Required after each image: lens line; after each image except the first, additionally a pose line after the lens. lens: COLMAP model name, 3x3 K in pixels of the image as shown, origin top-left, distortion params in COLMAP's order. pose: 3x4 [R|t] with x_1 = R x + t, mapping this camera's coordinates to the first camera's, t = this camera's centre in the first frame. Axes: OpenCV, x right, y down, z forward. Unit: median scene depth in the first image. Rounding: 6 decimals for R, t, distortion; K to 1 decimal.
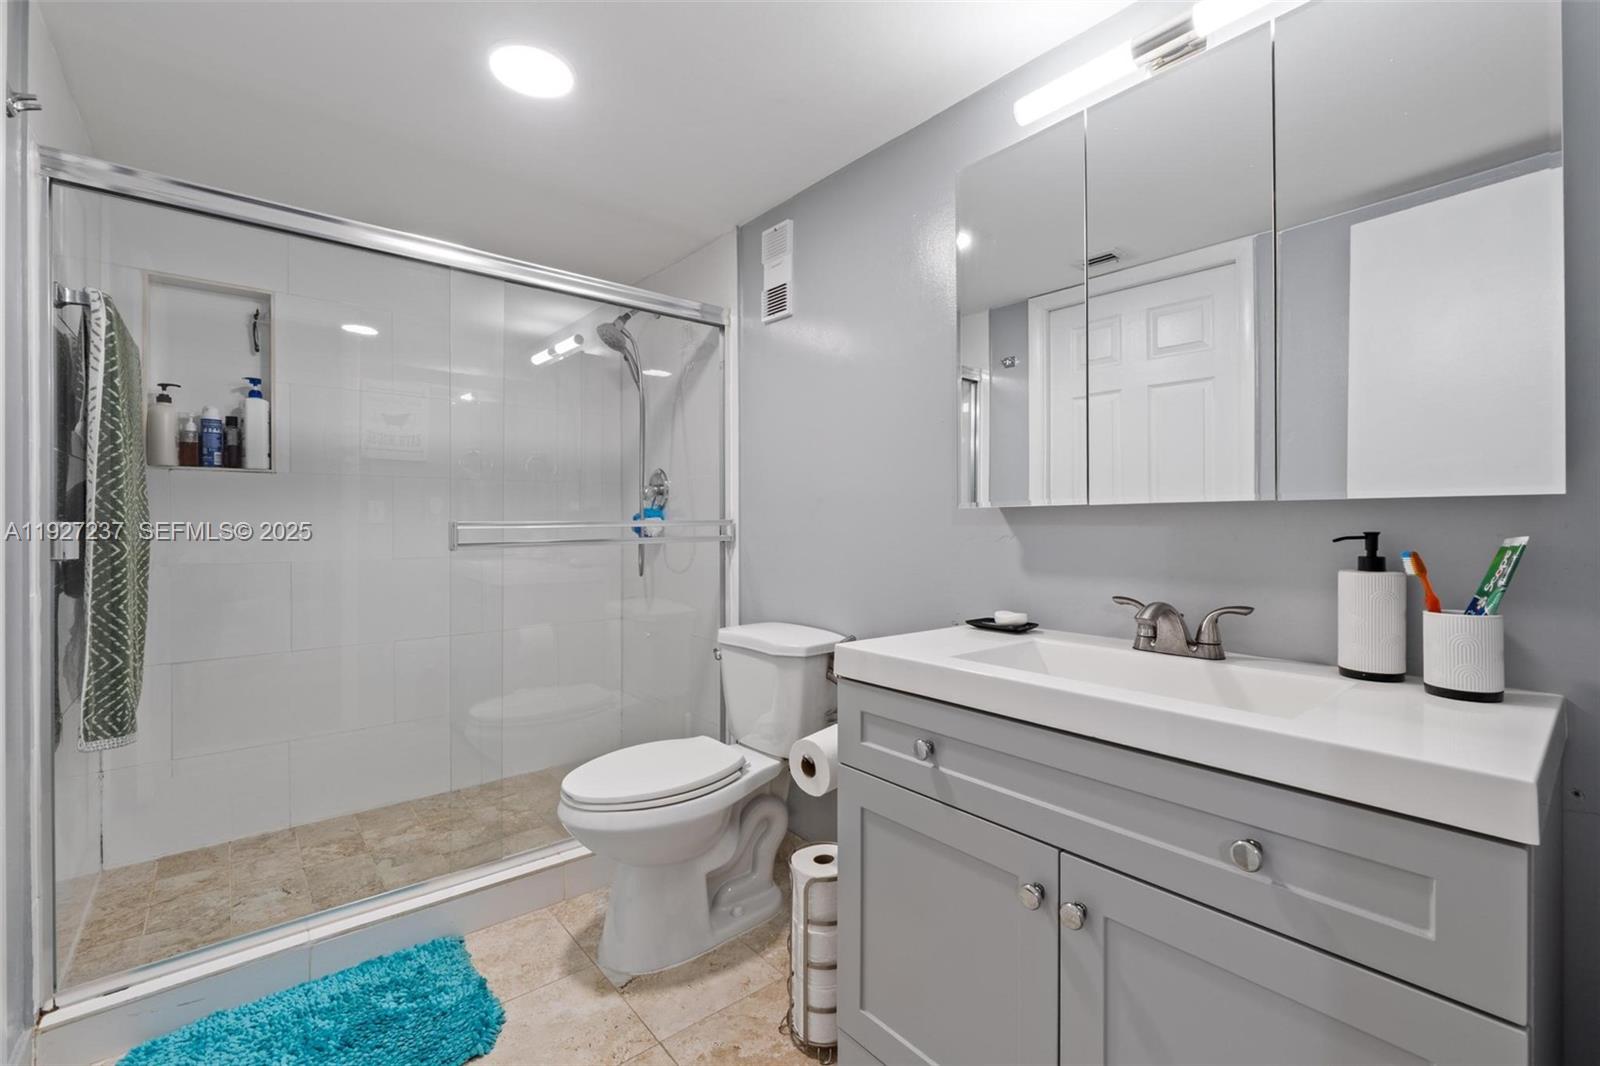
lens RADIAL K [[686.6, 0, 799.2], [0, 686.6, 523.0], [0, 0, 1]] dist [-0.002308, -0.000914]
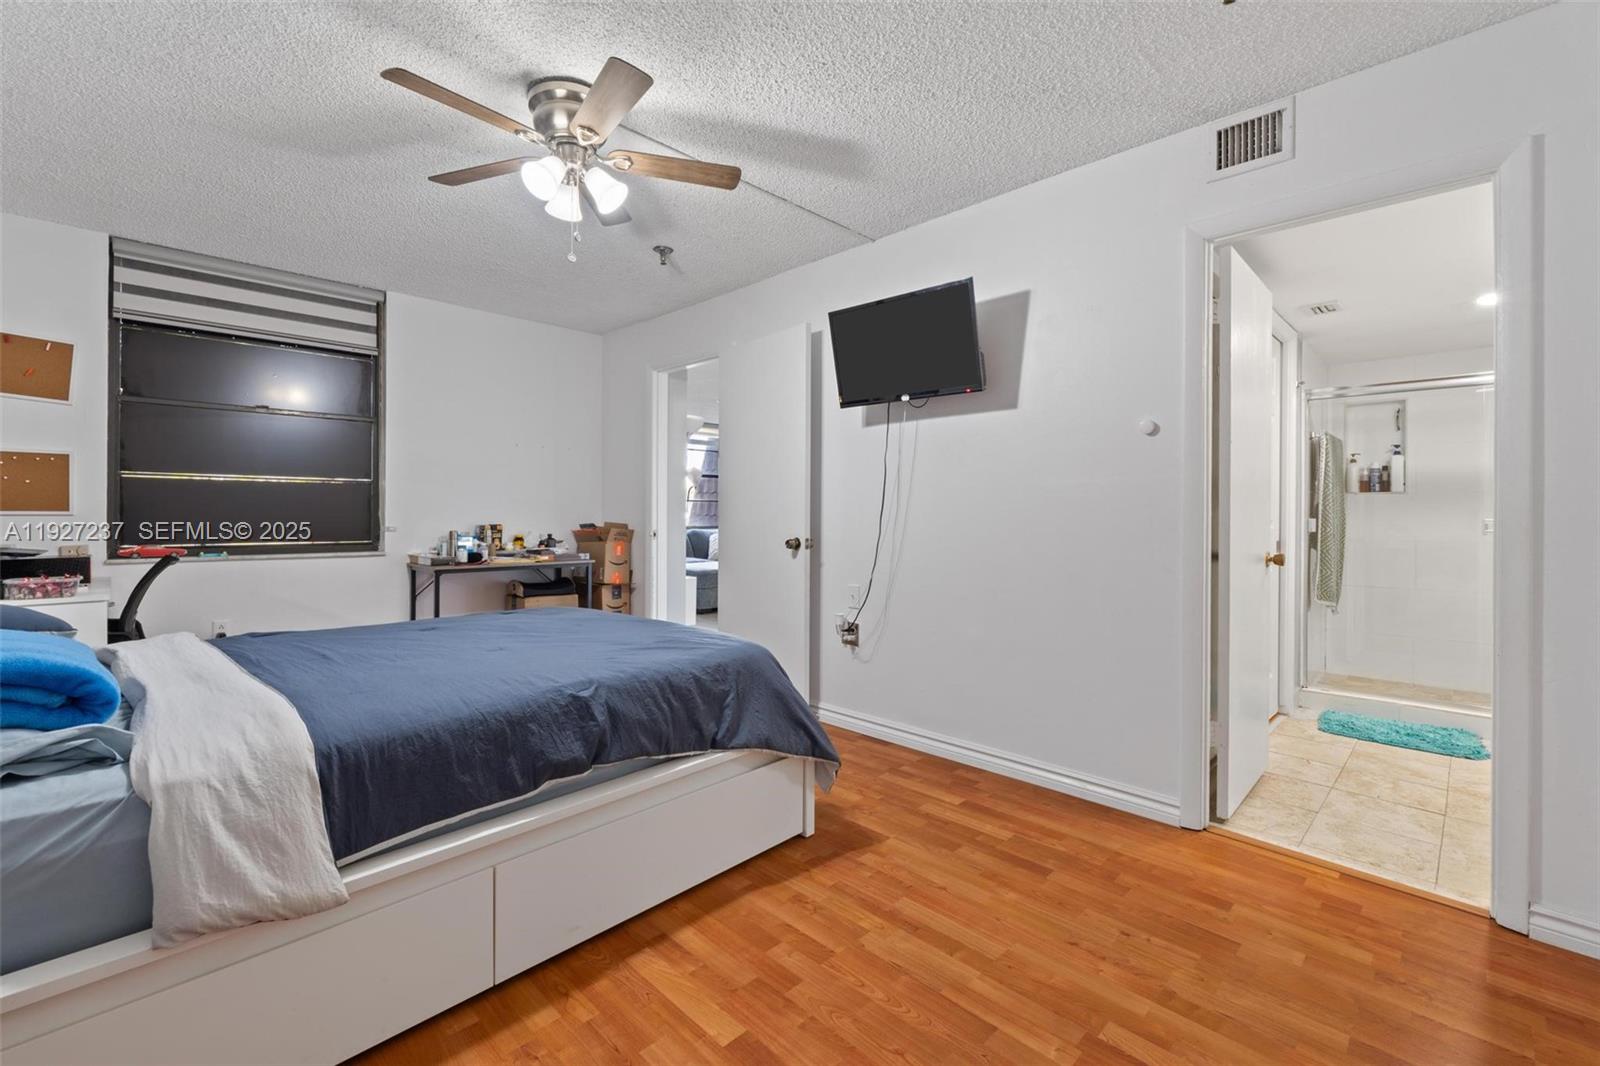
lens RADIAL K [[686.6, 0, 798.3], [0, 686.6, 526.2], [0, 0, 1]] dist [-0.002308, -0.000914]
pose [[0.102270, 0.003482, -0.994751, 0.975281], [-0.005917, 0.999978, 0.002892, 0.023328], [0.994739, 0.005590, 0.102289, -0.894049]]
